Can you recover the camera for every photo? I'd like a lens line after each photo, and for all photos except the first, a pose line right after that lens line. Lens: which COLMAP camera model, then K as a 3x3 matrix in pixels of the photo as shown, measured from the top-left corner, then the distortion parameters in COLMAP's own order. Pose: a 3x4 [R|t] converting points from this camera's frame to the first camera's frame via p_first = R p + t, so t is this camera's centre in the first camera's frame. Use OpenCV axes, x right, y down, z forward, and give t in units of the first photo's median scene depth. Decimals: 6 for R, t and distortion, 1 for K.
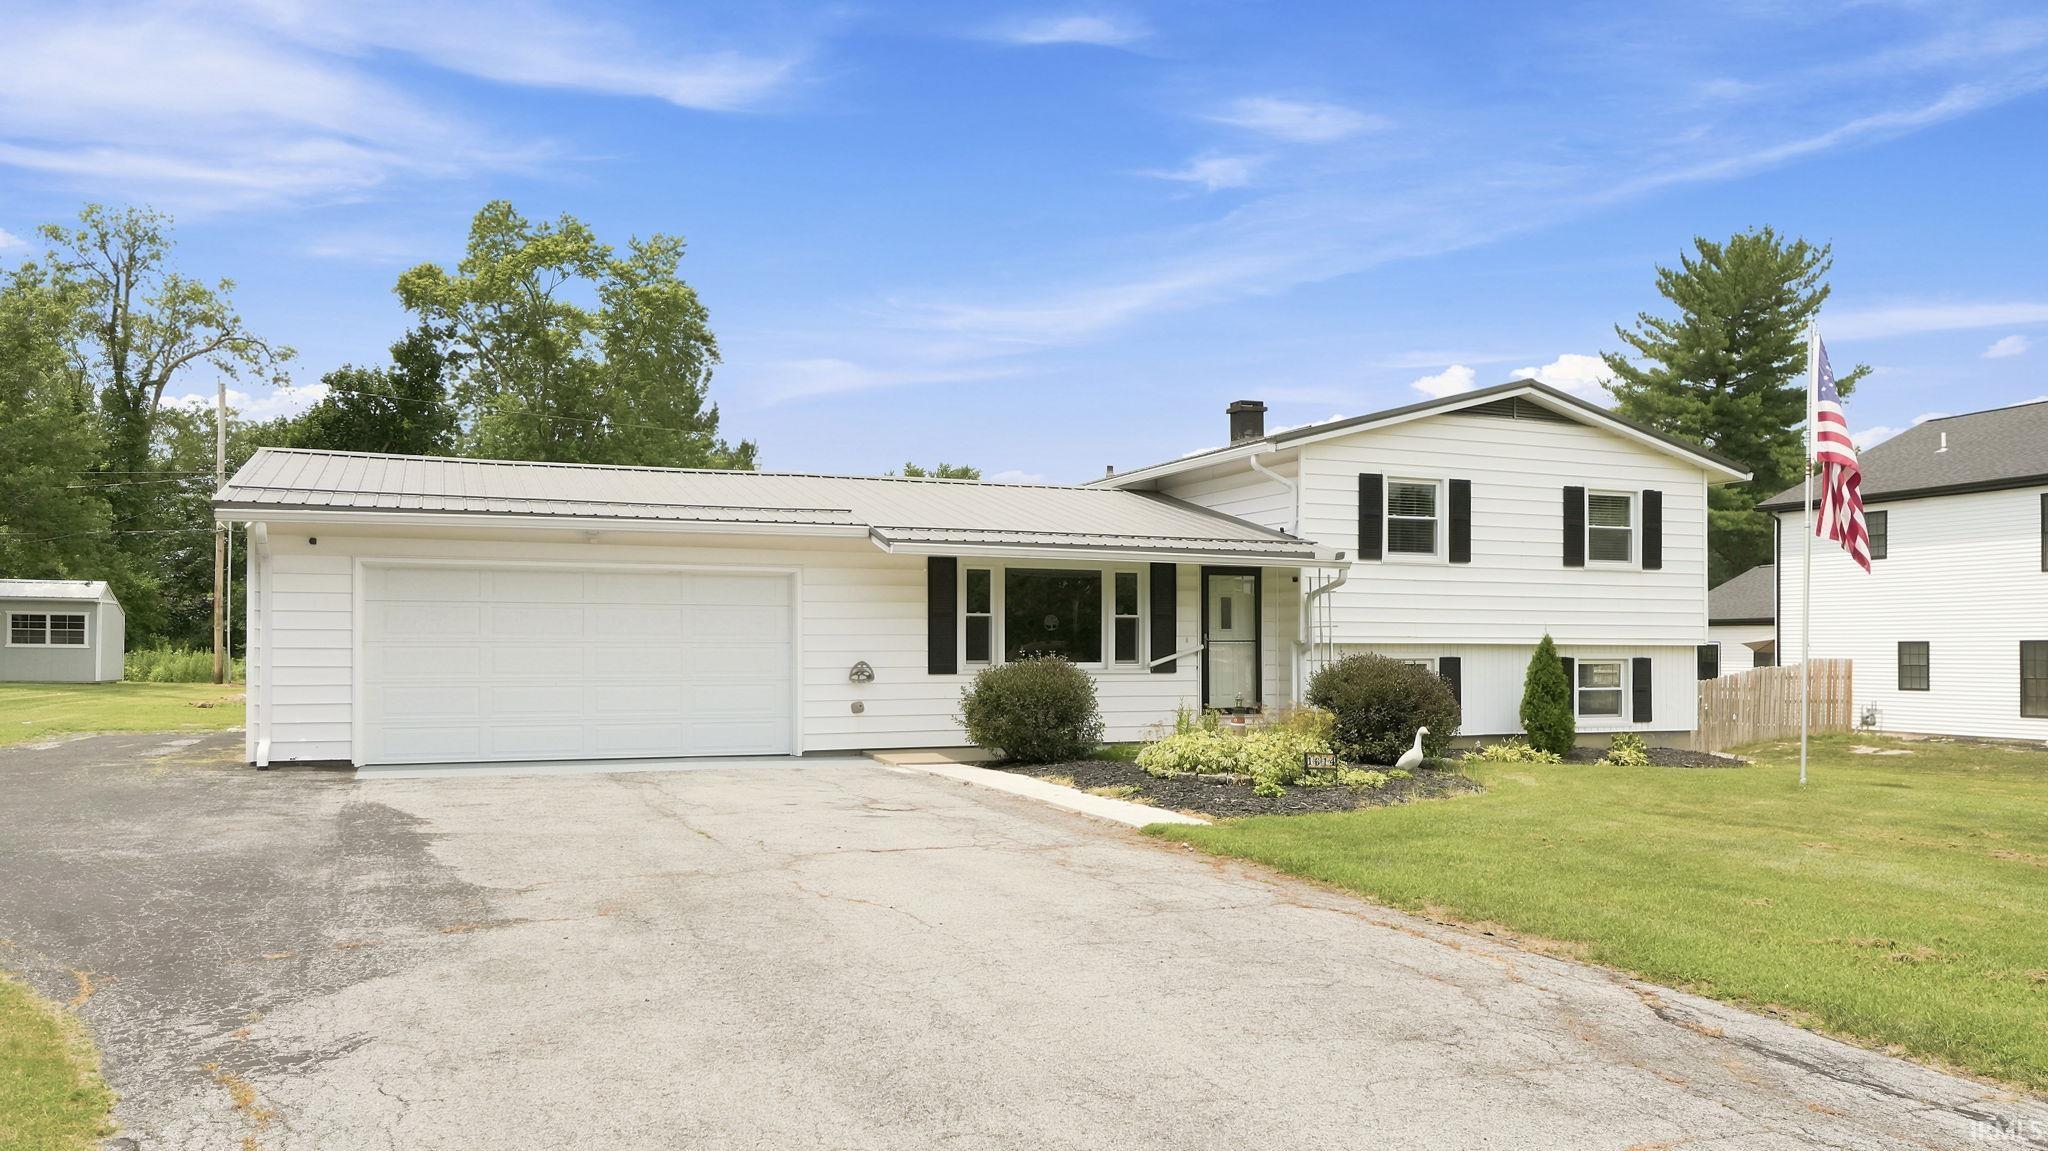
lens RADIAL K [[1478.4, 0, 1030.7], [0, 1478.4, 574.4], [0, 0, 1]] dist [-0.083514, 0.185162]
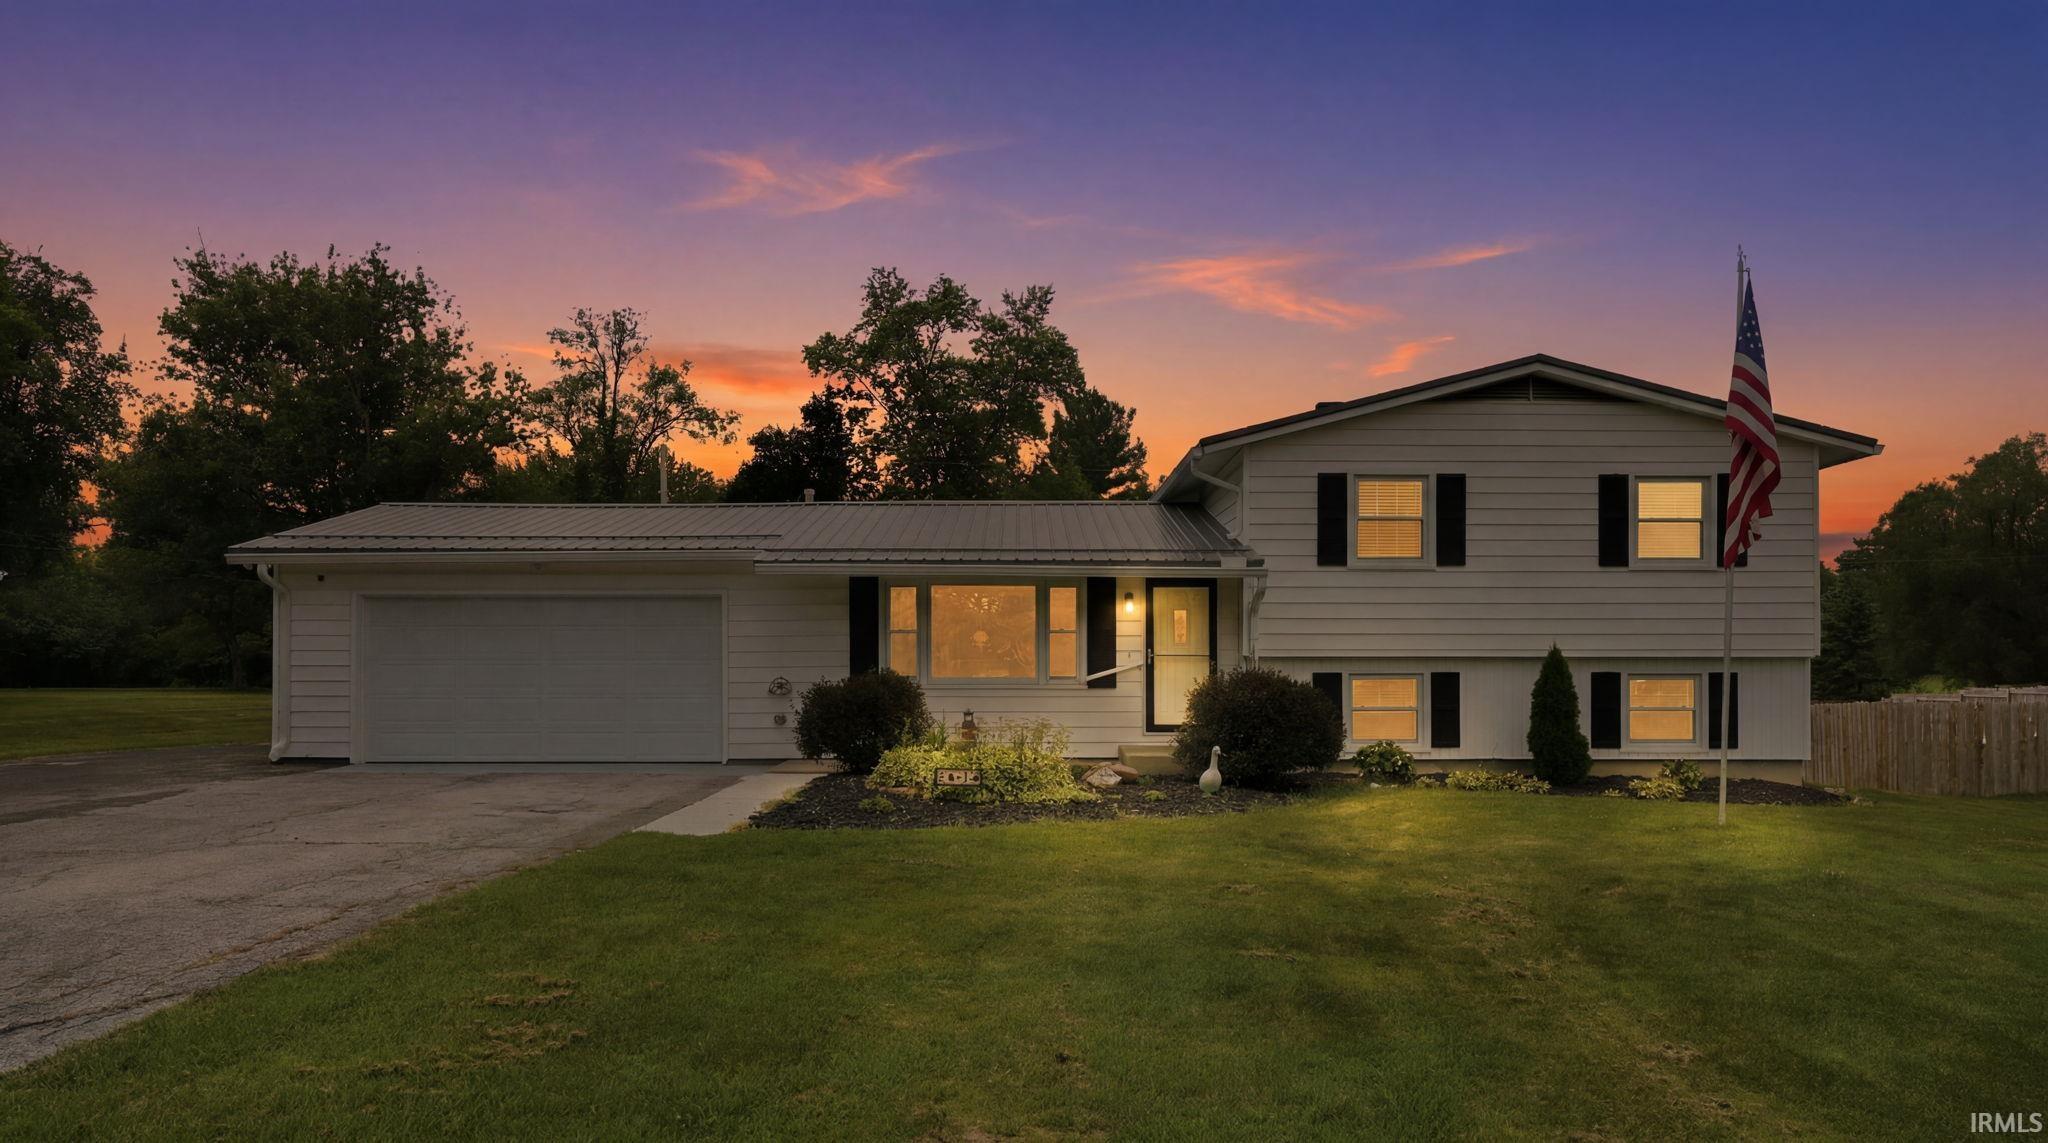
lens RADIAL K [[1415.4, 0, 1024.0], [0, 1415.4, 571.5], [0, 0, 1]] dist [0.001956, 0.000636]
pose [[0.922565, -0.029783, -0.384691, 0.378135], [0.022695, 0.999479, -0.022953, 0.009165], [0.385174, 0.012445, 0.922760, 0.100779]]
